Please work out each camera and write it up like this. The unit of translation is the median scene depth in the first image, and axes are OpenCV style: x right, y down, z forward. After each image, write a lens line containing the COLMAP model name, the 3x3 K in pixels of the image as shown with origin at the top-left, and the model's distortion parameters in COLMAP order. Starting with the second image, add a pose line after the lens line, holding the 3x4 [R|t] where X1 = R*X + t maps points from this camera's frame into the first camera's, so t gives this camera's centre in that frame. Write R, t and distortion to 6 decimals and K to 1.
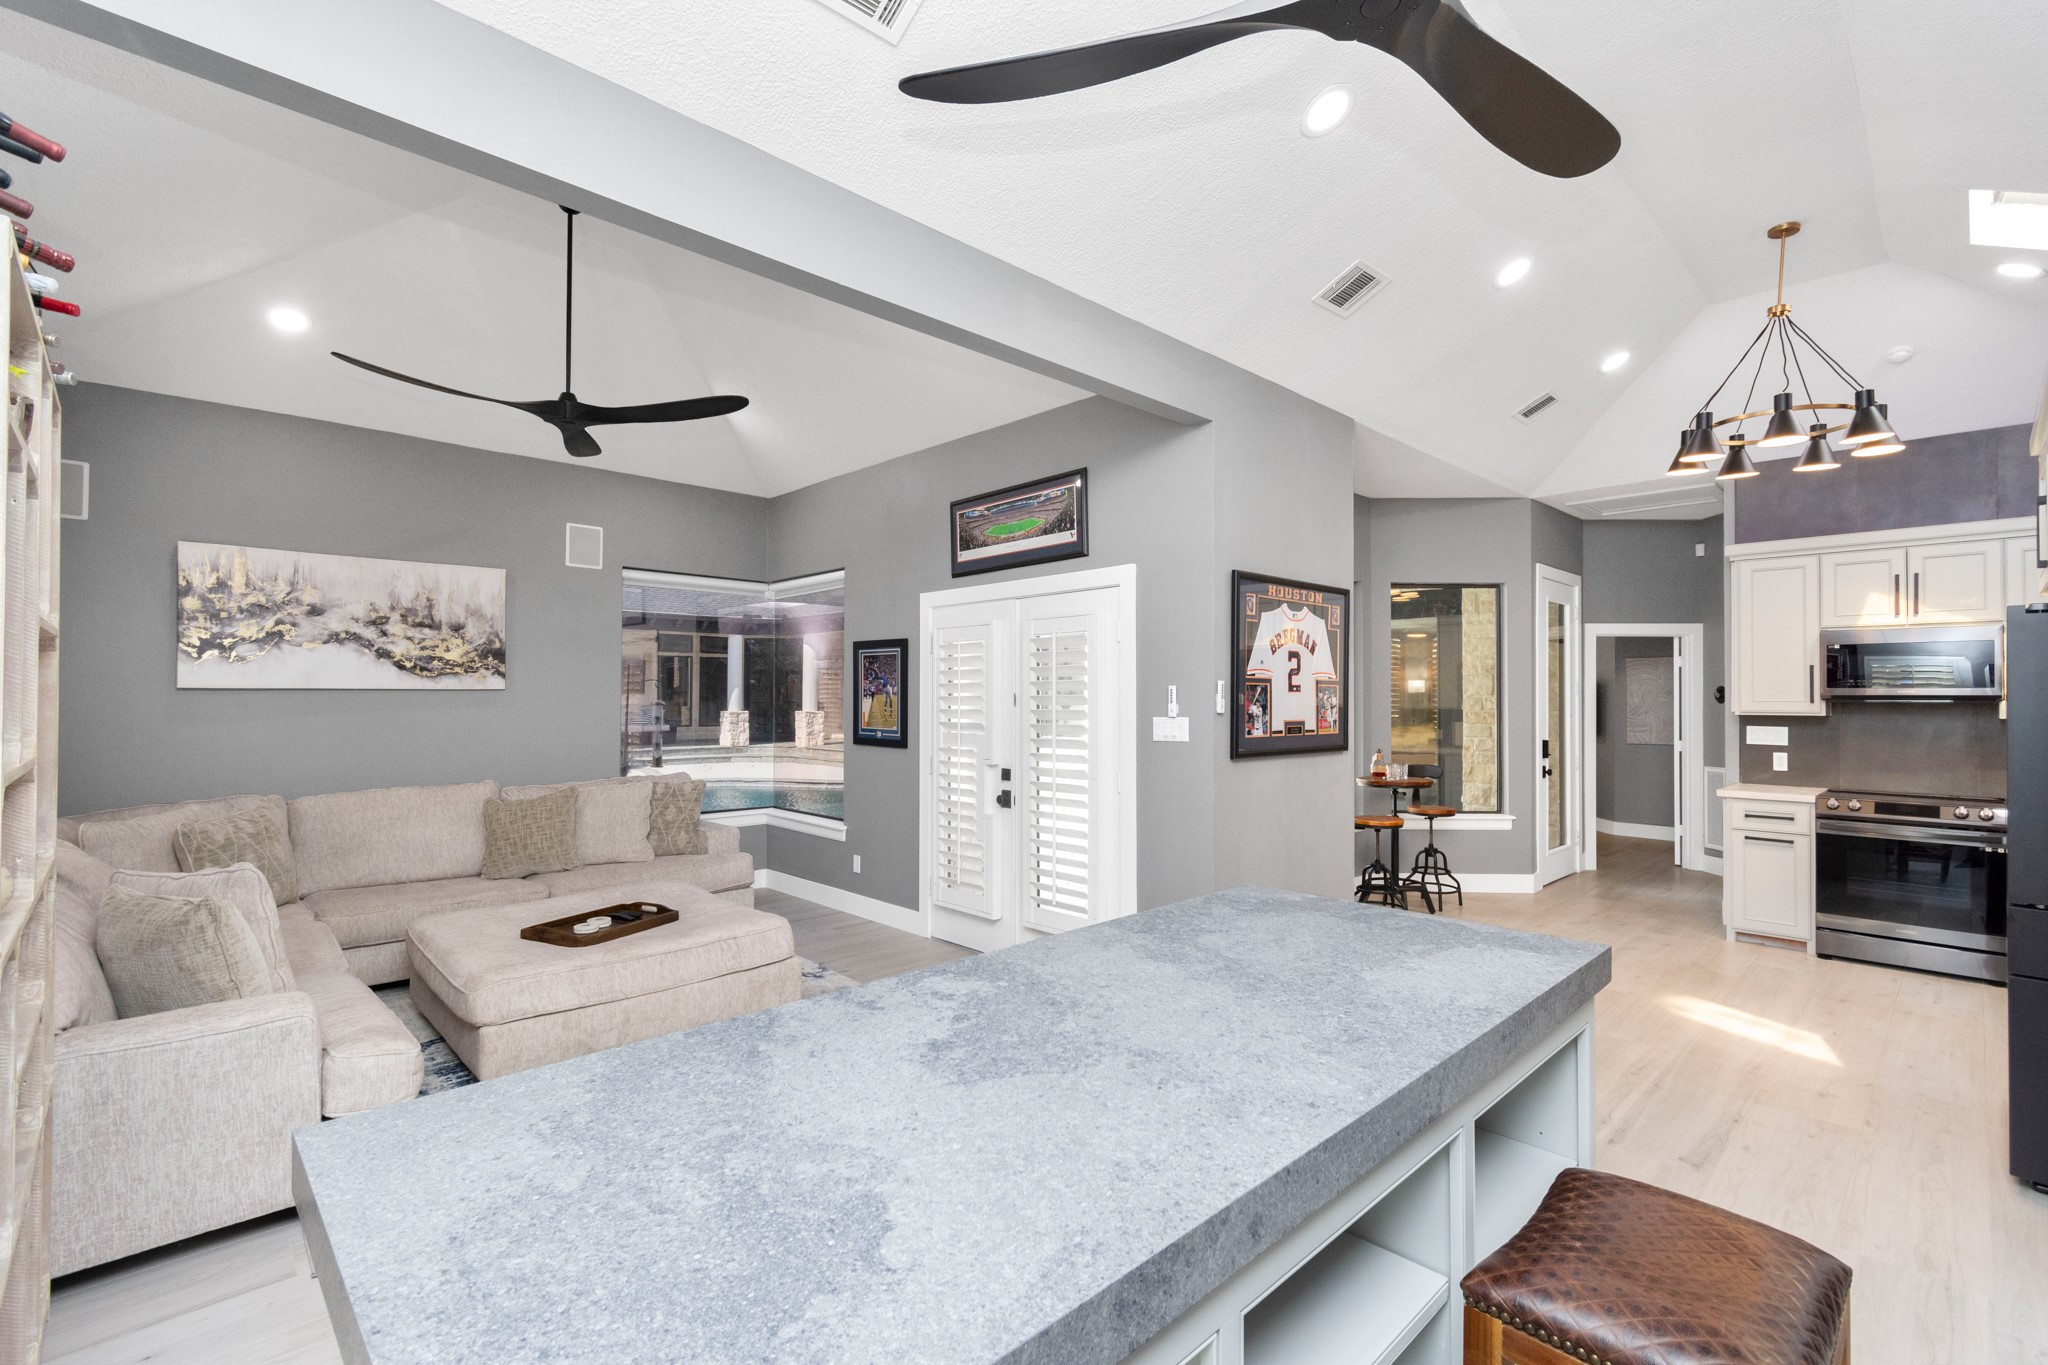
lens RADIAL K [[914.7, 0, 1039.5], [0, 914.7, 686.5], [0, 0, 1]] dist [0.002227, 0.000685]
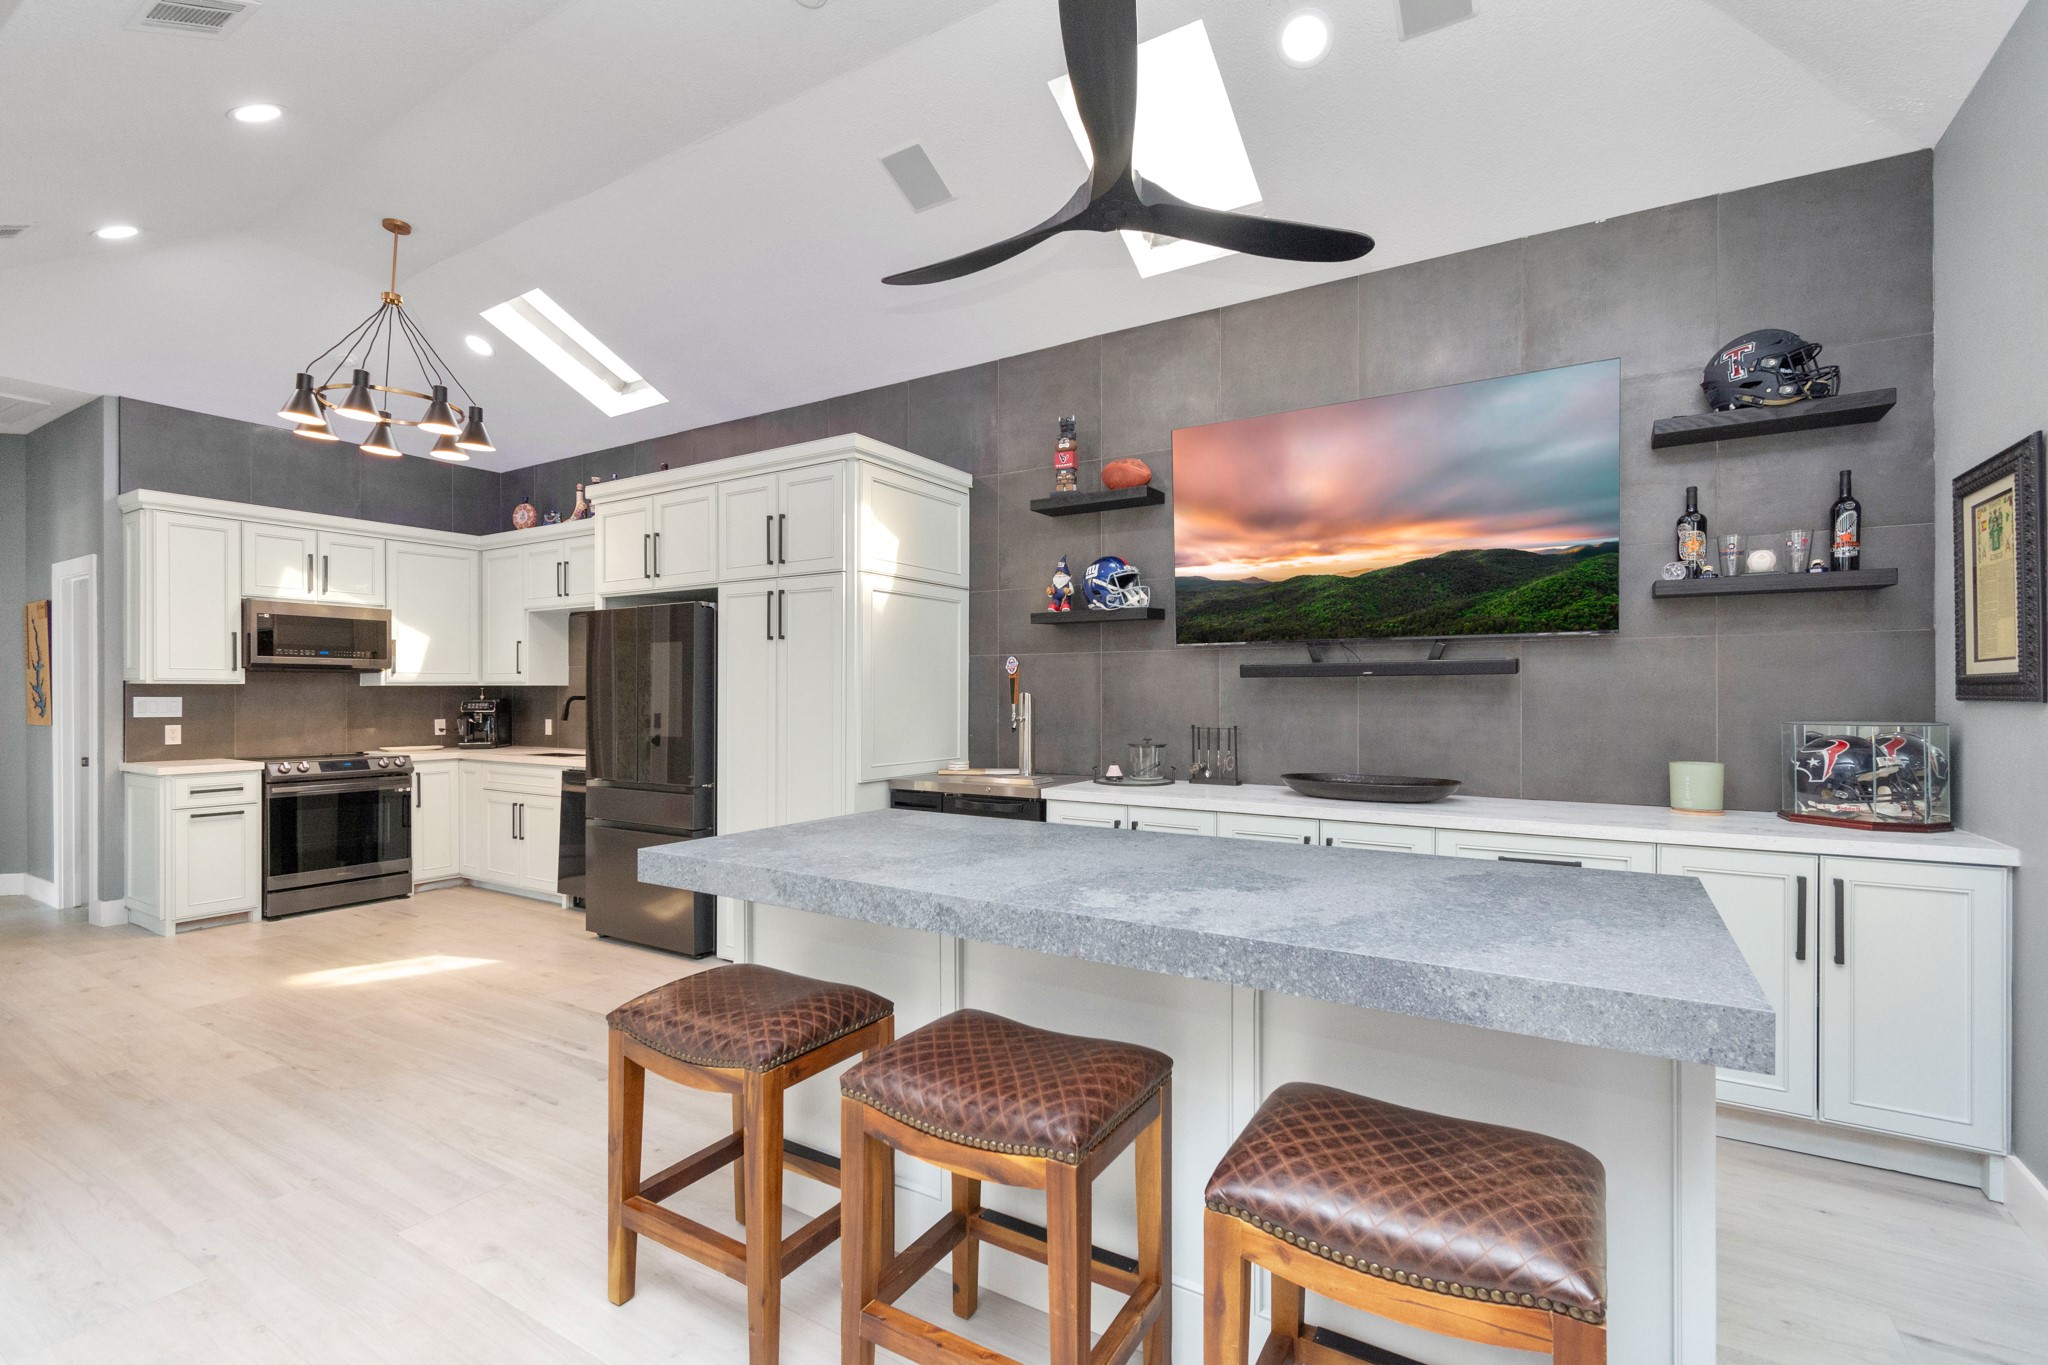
lens RADIAL K [[914.7, 0, 1034.0], [0, 914.7, 691.5], [0, 0, 1]] dist [0.002227, 0.000685]
pose [[-0.243378, -0.003076, 0.969927, -0.332809], [-0.008099, 0.999967, 0.001139, 0.033548], [-0.969898, -0.007578, -0.243395, 0.424577]]
